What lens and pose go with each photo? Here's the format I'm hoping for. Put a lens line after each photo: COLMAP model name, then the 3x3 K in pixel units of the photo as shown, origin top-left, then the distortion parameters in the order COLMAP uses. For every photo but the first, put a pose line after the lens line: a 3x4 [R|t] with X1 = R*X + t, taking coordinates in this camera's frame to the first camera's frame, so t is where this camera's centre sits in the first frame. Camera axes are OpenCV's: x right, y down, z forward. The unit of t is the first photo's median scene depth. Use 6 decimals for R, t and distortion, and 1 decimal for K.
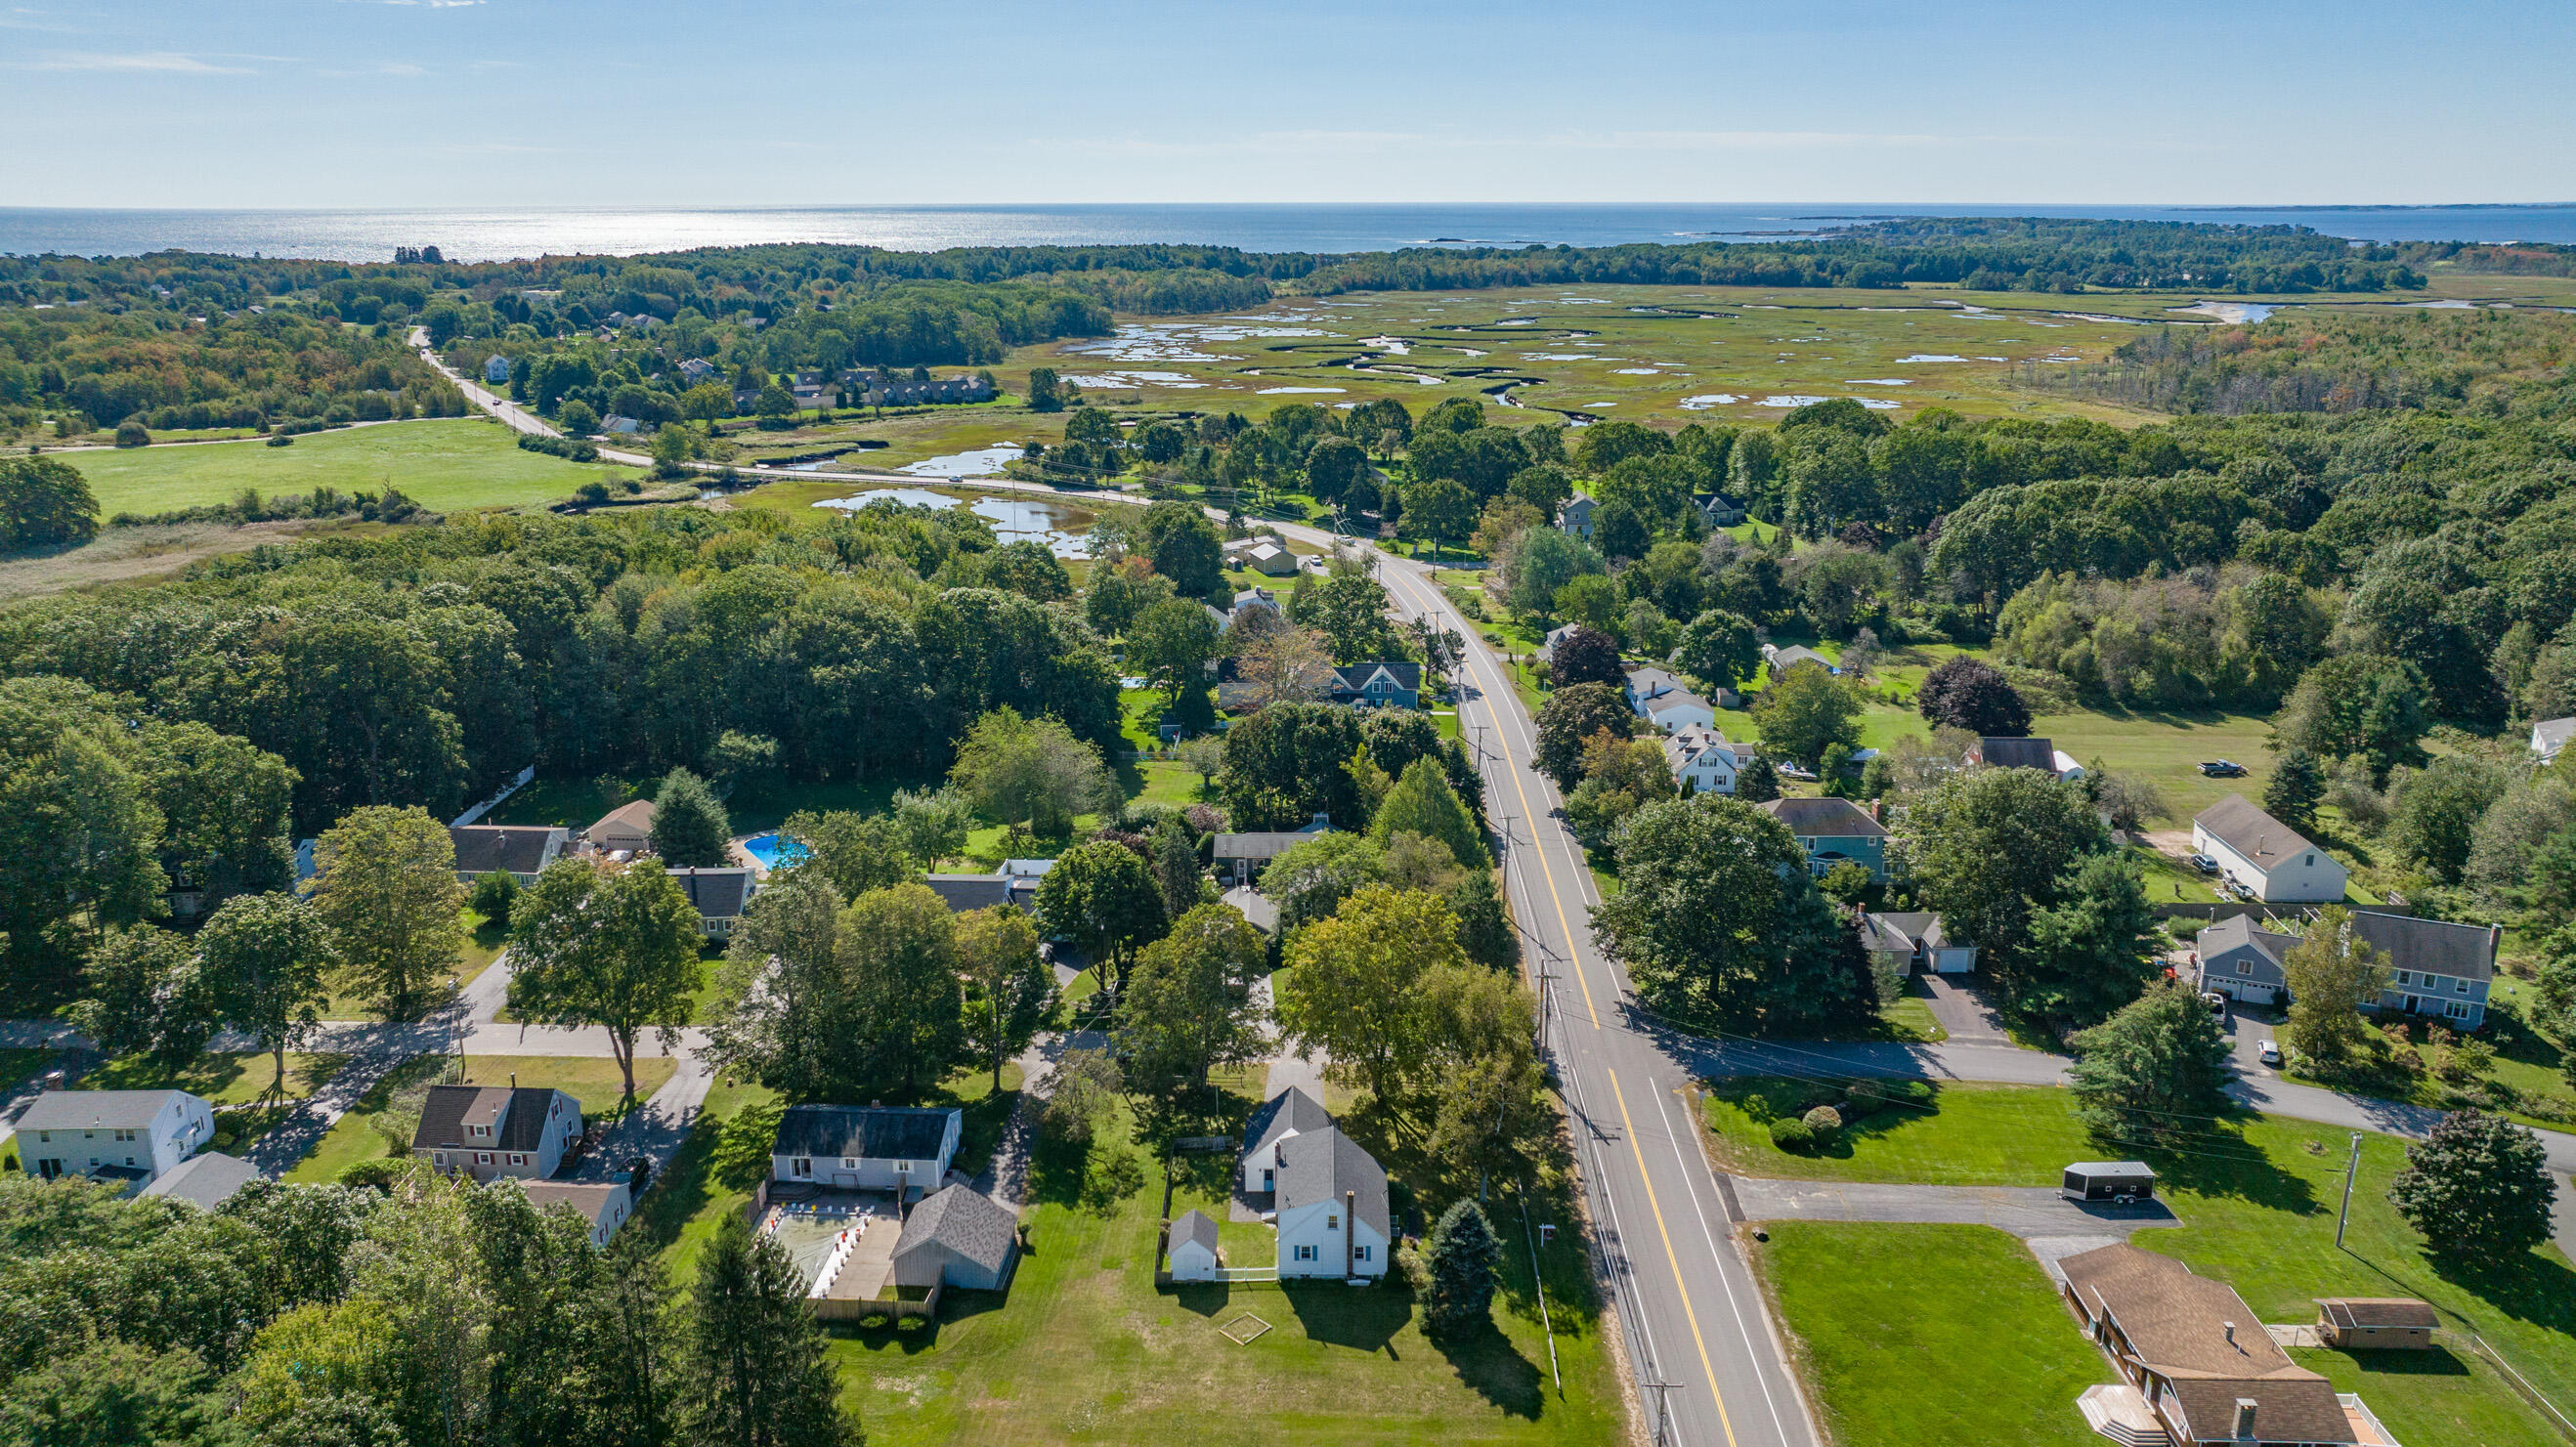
lens RADIAL K [[1805.3, 0, 1276.9], [0, 1805.3, 725.2], [0, 0, 1]] dist [-0.050108, 0.050203]
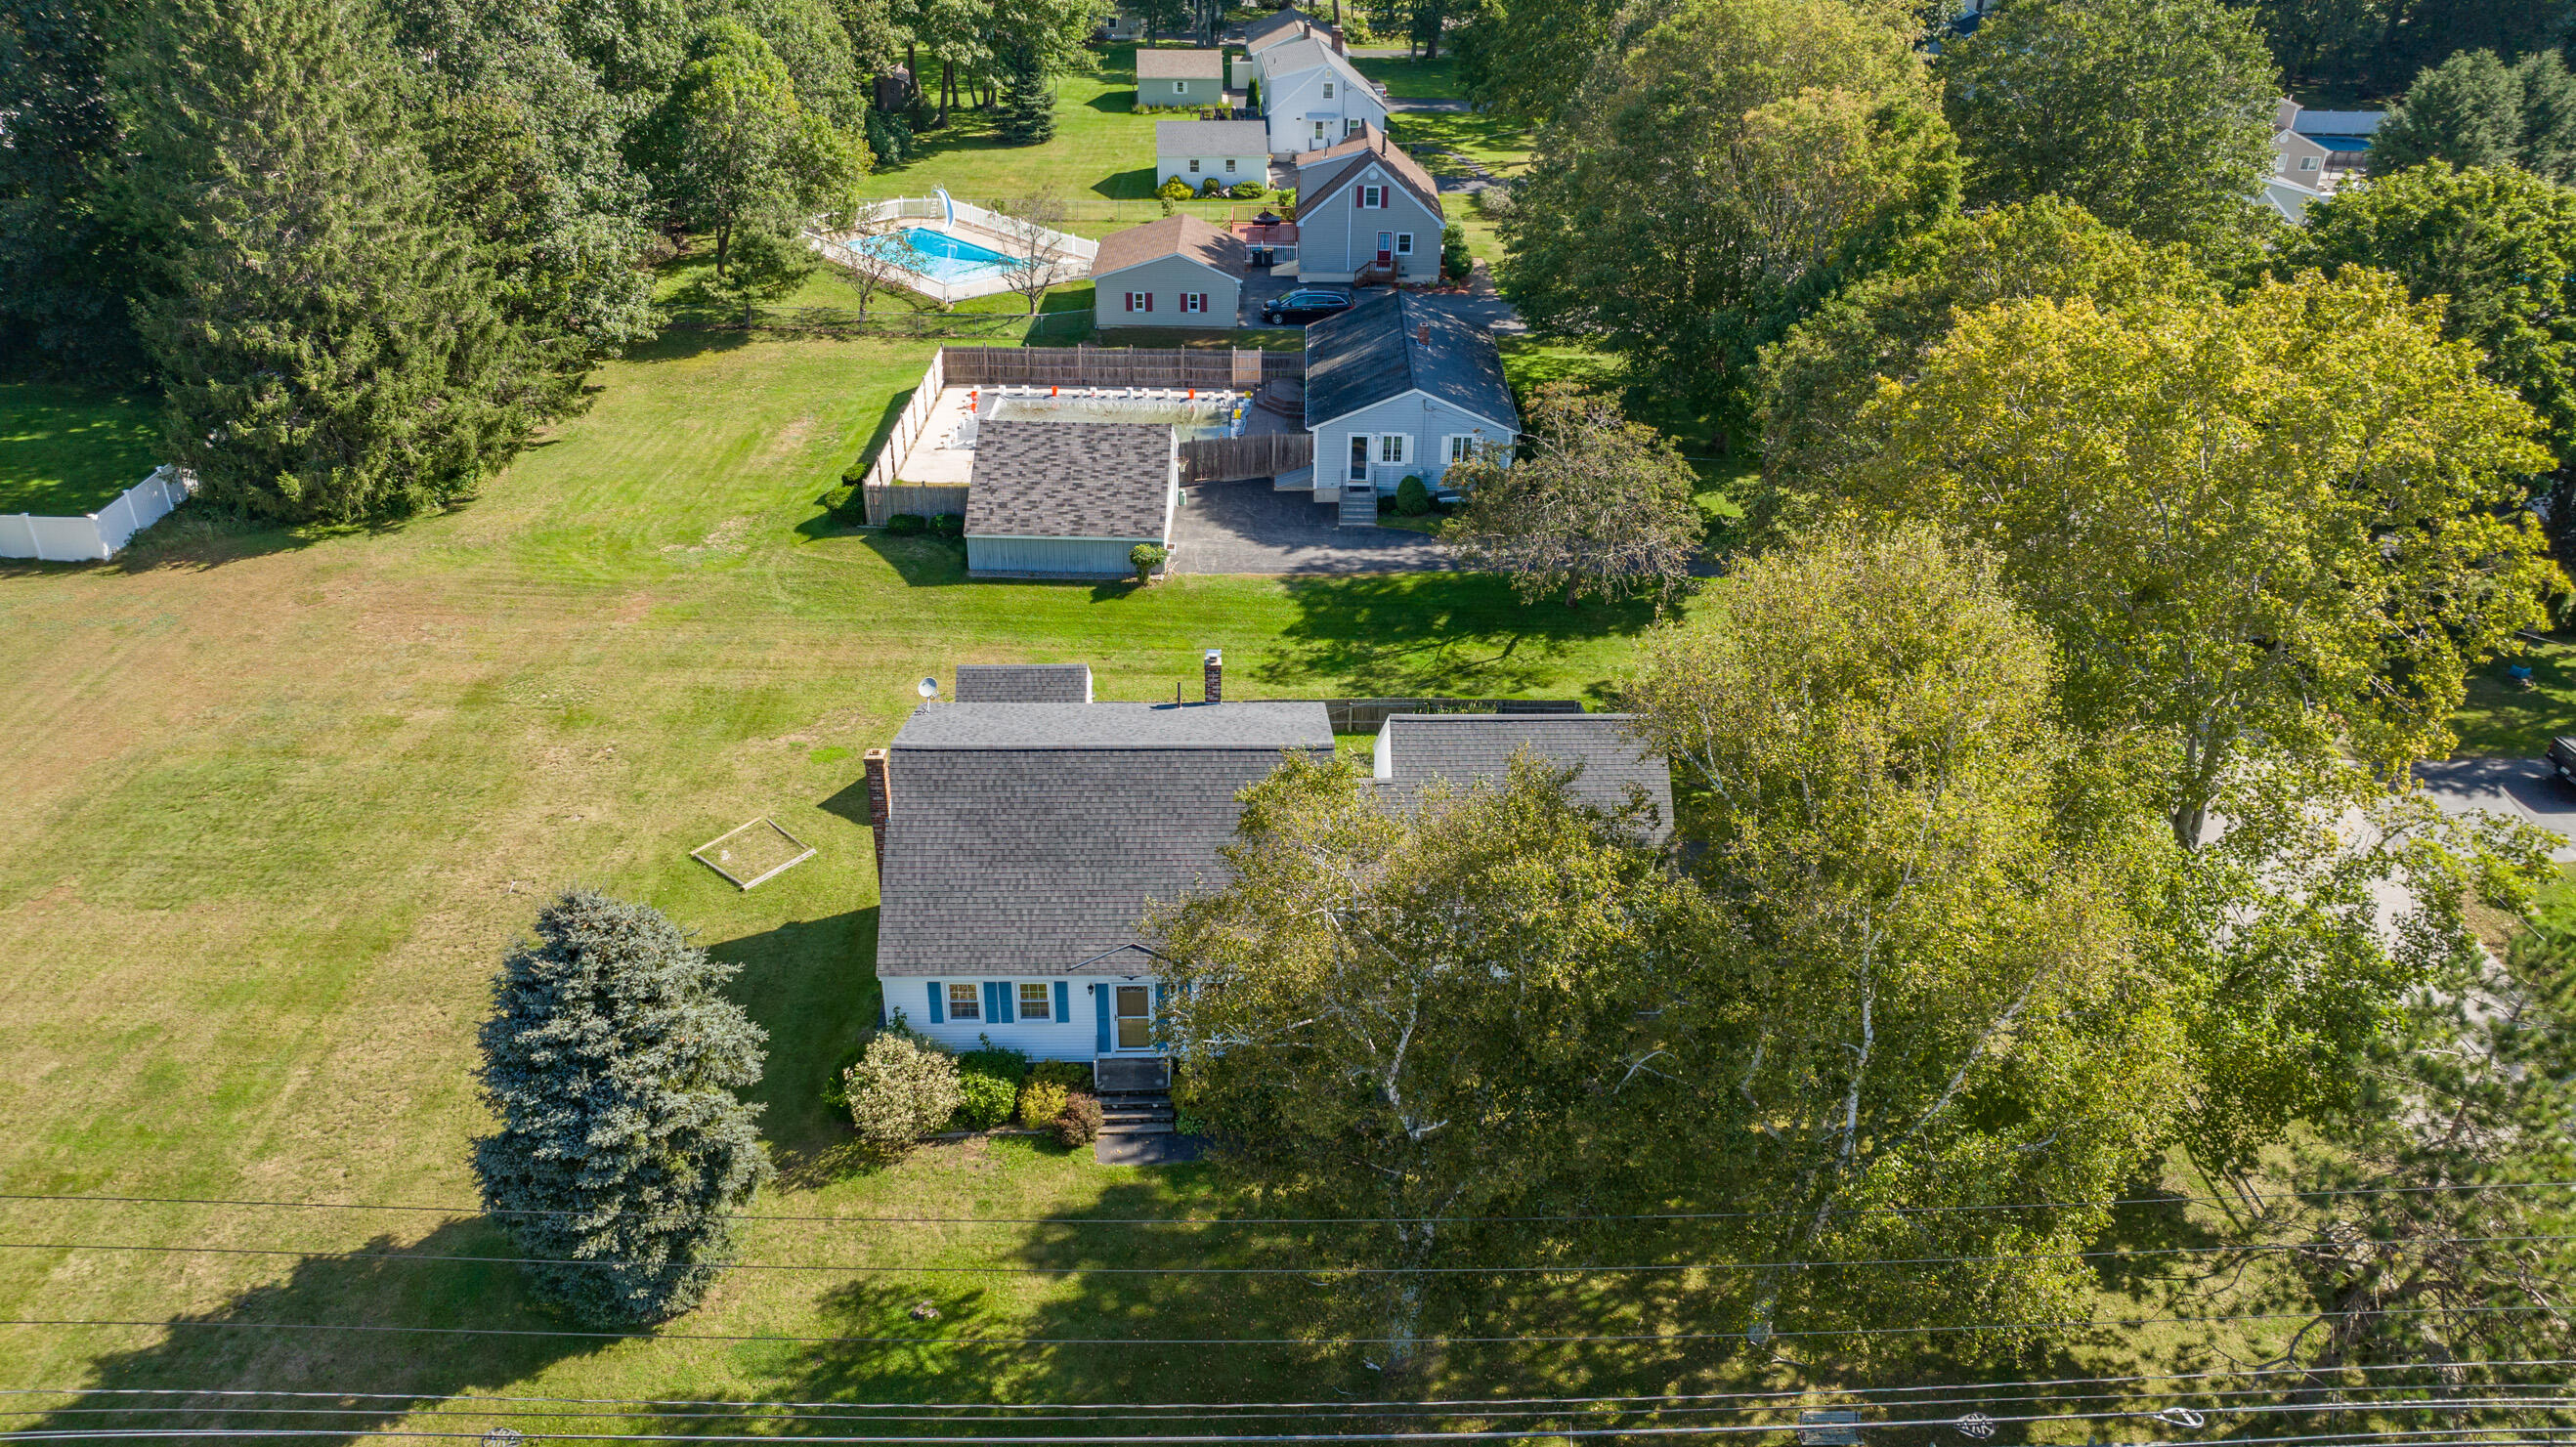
lens RADIAL K [[1805.3, 0, 1276.9], [0, 1805.3, 725.2], [0, 0, 1]] dist [-0.050108, 0.050203]
pose [[0.053015, 0.501785, -0.863366, 0.091114], [-0.298371, 0.833046, 0.465842, 0.024778], [0.952976, 0.232907, 0.193882, 0.289648]]
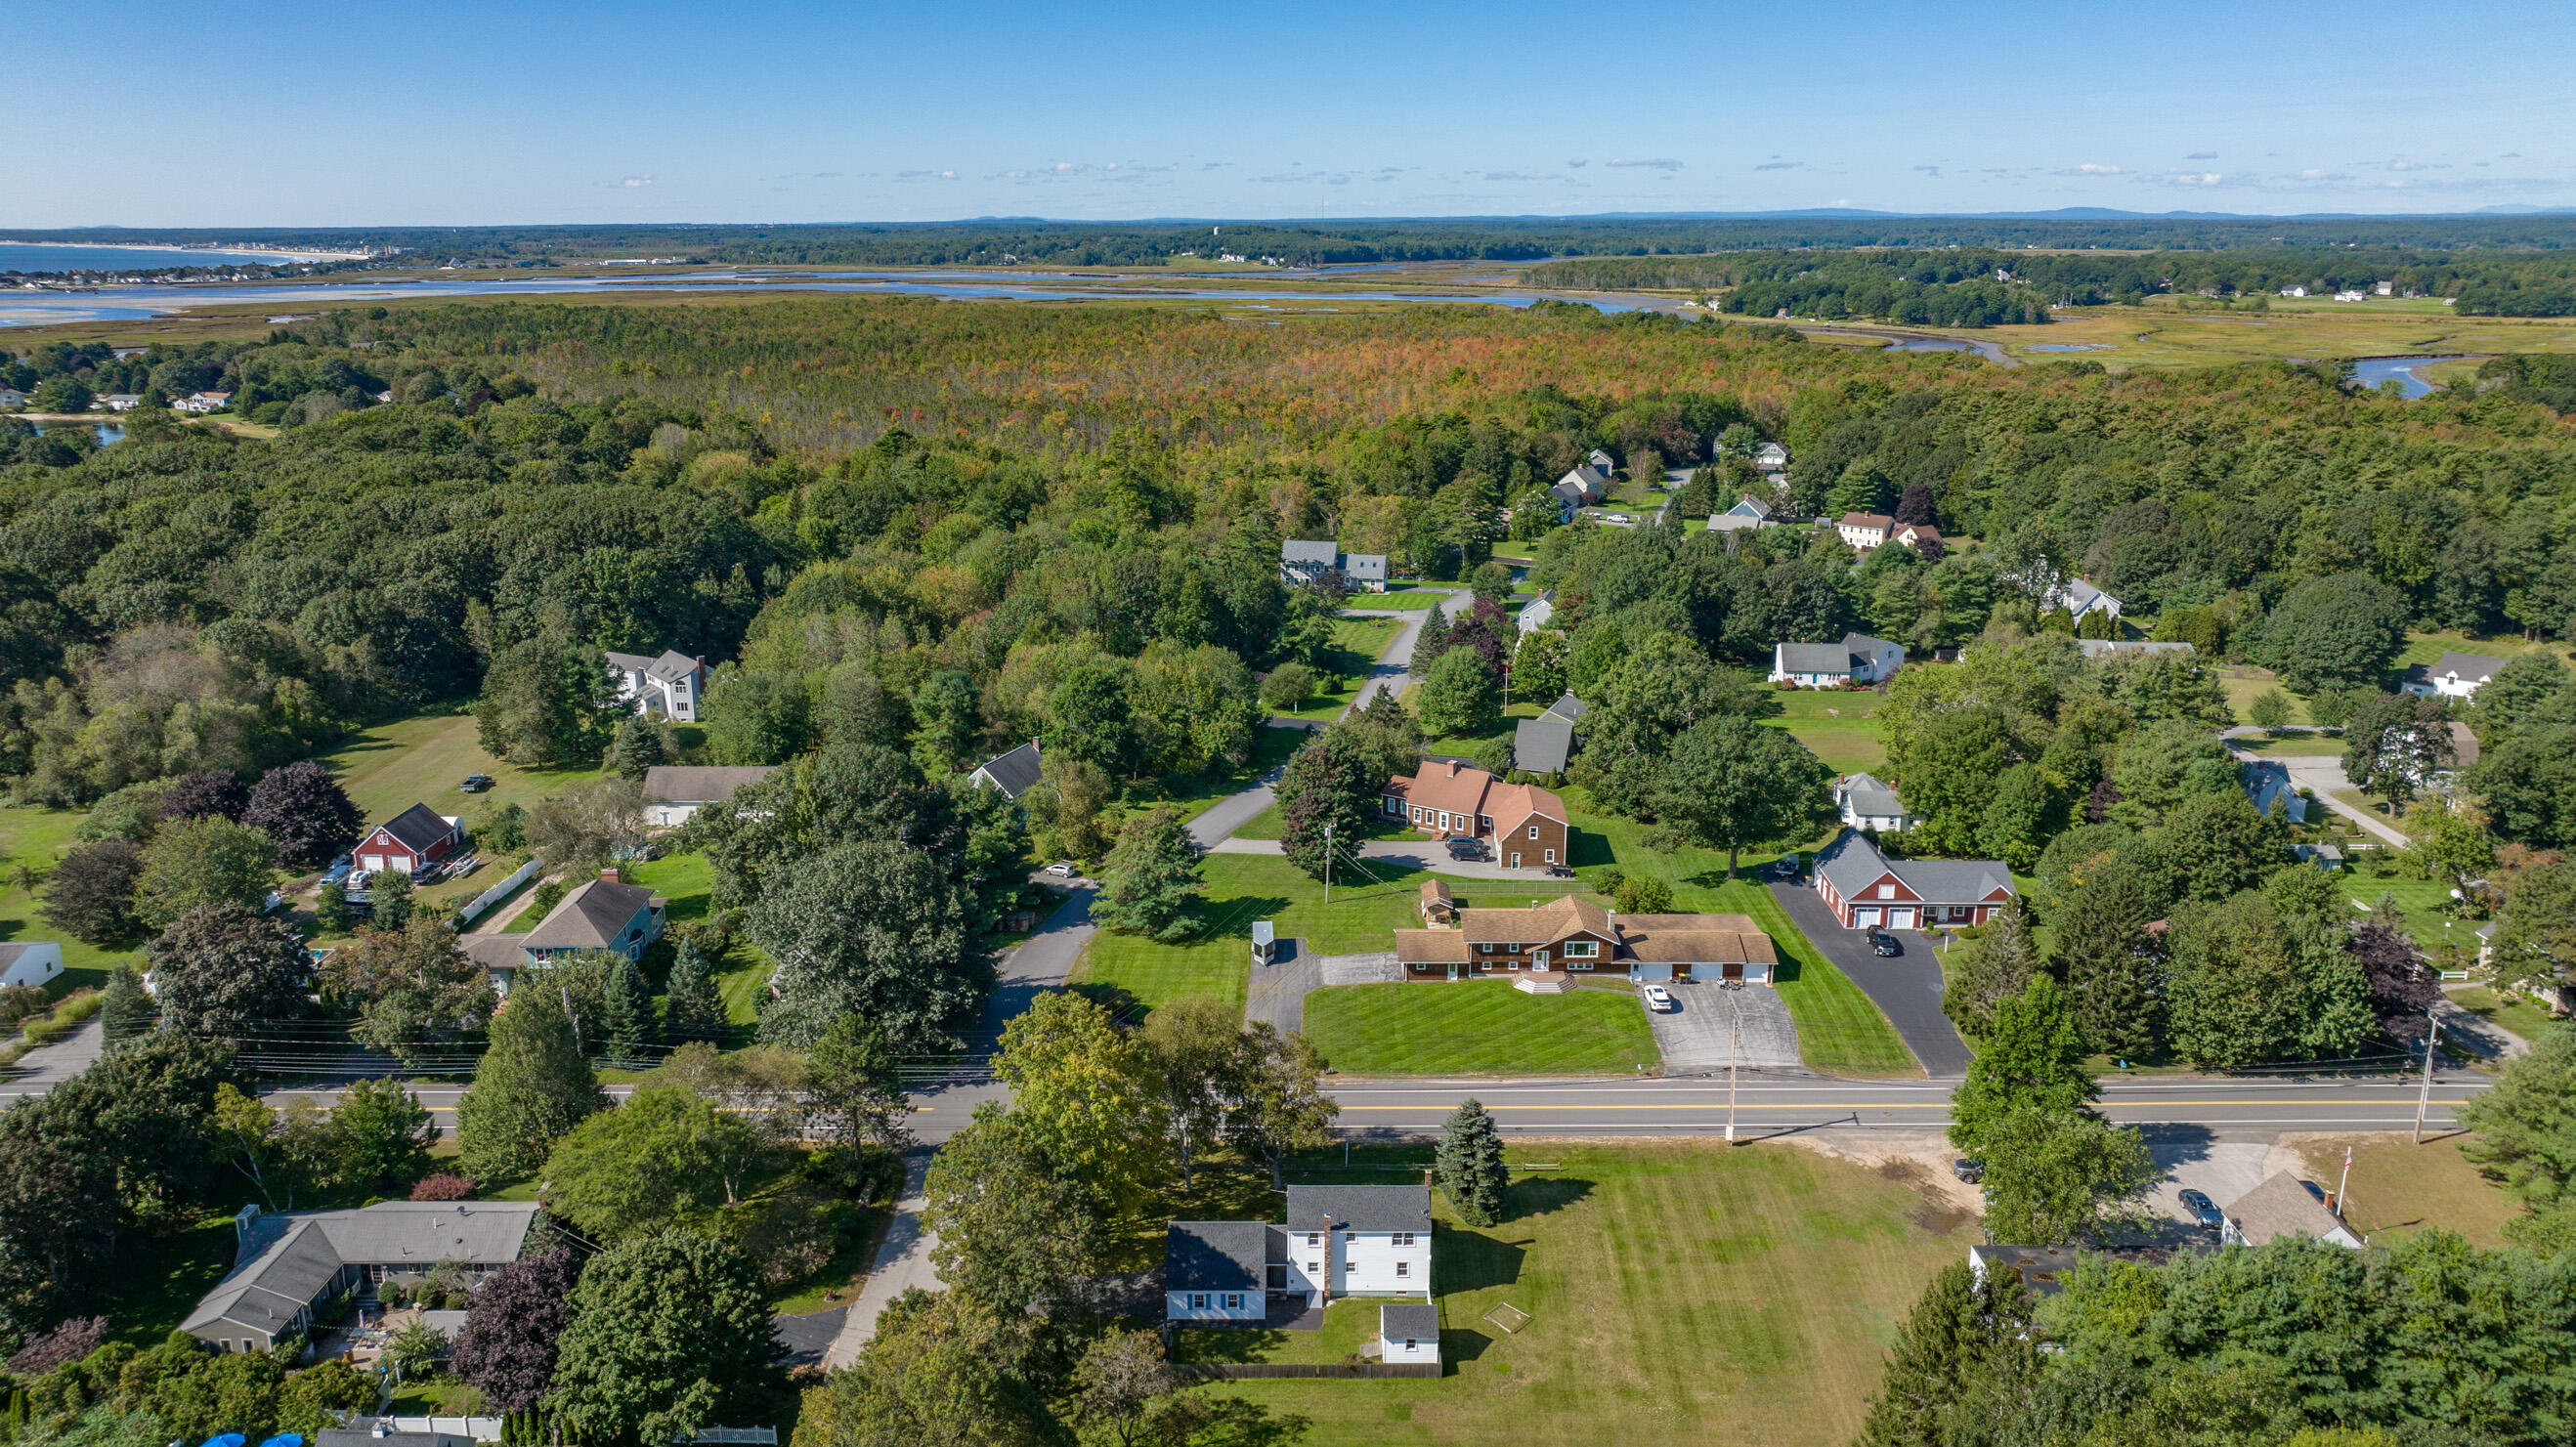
lens RADIAL K [[1800.1, 0, 1288.0], [0, 1800.1, 723.5], [0, 0, 1]] dist [-0.011212, -0.006136]
pose [[-0.021352, -0.265256, 0.963942, -0.259572], [0.283848, 0.922878, 0.260243, -0.080390], [-0.958631, 0.279170, 0.055588, 0.272918]]
